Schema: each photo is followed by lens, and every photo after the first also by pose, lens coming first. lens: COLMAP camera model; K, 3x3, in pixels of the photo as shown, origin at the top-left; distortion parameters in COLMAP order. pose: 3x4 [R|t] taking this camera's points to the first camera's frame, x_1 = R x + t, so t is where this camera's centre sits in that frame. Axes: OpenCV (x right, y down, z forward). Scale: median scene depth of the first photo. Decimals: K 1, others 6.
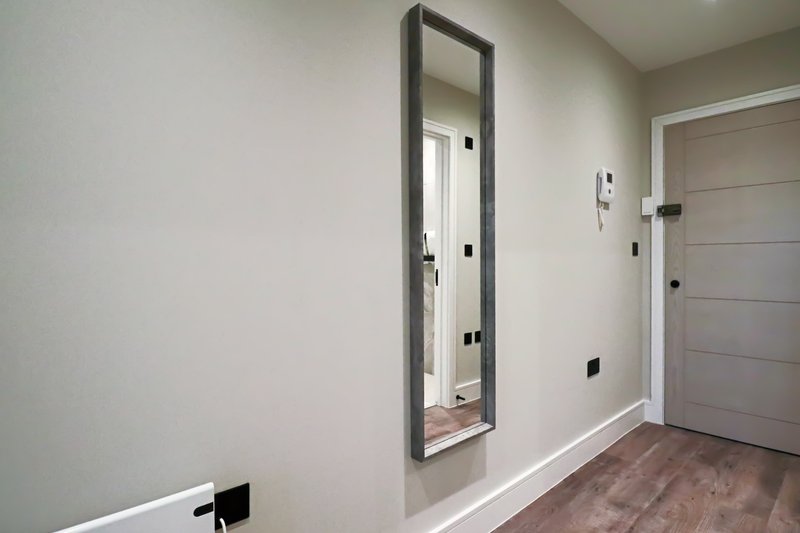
lens RADIAL K [[418.0, 0, 399.5], [0, 418.0, 263.1], [0, 0, 1]] dist [-0.016701, -0.003631]
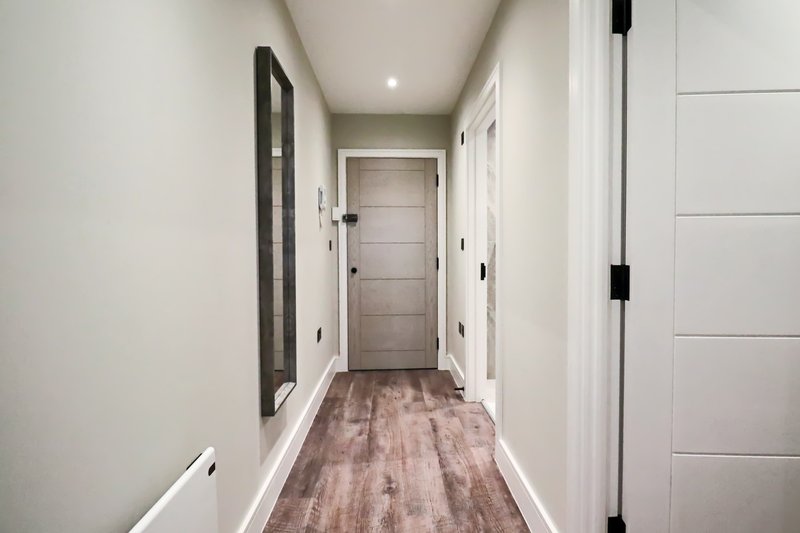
lens RADIAL K [[418.0, 0, 399.2], [0, 418.0, 265.5], [0, 0, 1]] dist [-0.016701, -0.003631]
pose [[0.651270, -0.024072, 0.758464, -0.371172], [0.007571, 0.999653, 0.025225, -0.001757], [-0.758808, -0.010686, 0.651227, -0.057779]]
